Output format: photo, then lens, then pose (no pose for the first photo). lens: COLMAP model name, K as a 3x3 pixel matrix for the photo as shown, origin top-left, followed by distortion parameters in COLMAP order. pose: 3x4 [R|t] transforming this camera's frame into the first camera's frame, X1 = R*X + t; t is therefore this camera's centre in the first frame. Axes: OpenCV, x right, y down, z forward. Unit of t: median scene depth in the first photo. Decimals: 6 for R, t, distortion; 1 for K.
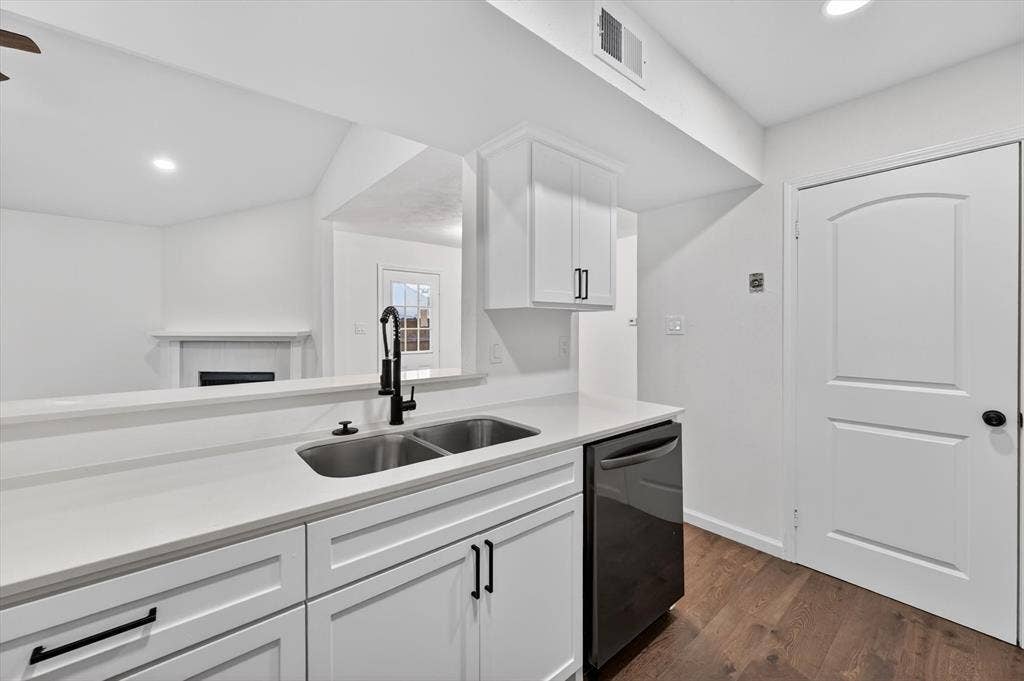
lens RADIAL K [[406.4, 0, 520.3], [0, 406.4, 330.1], [0, 0, 1]] dist [0.002566, -0.000190]
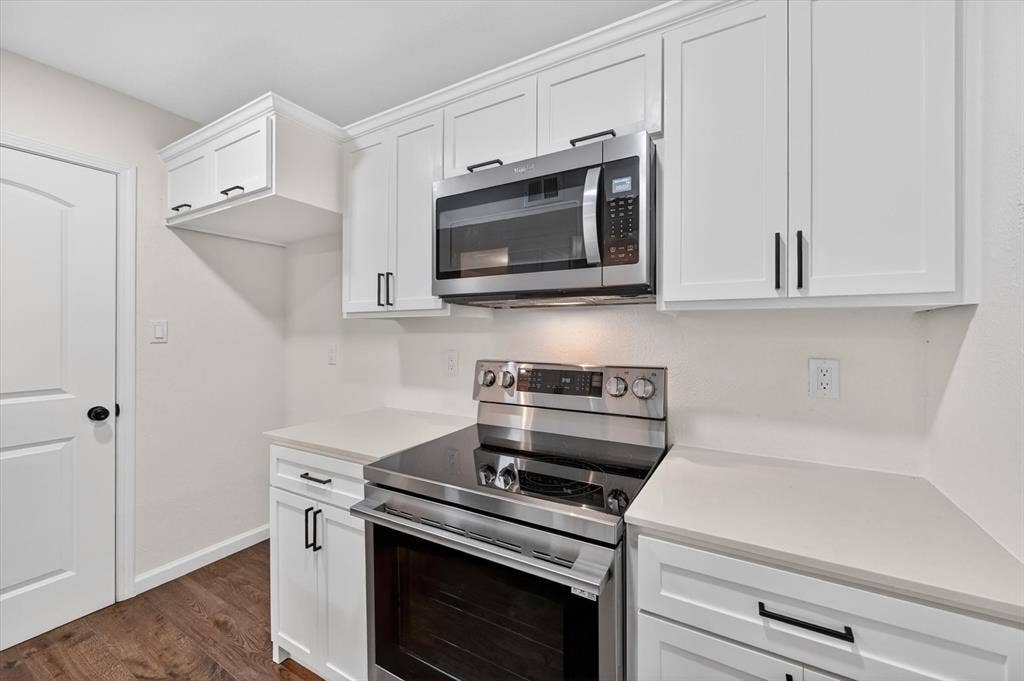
lens RADIAL K [[406.4, 0, 516.0], [0, 406.4, 329.6], [0, 0, 1]] dist [0.002566, -0.000190]
pose [[-0.317950, -0.000035, 0.948107, -0.245287], [0.004393, 0.999989, 0.001510, -0.008688], [-0.948097, 0.004645, -0.317946, 0.259188]]
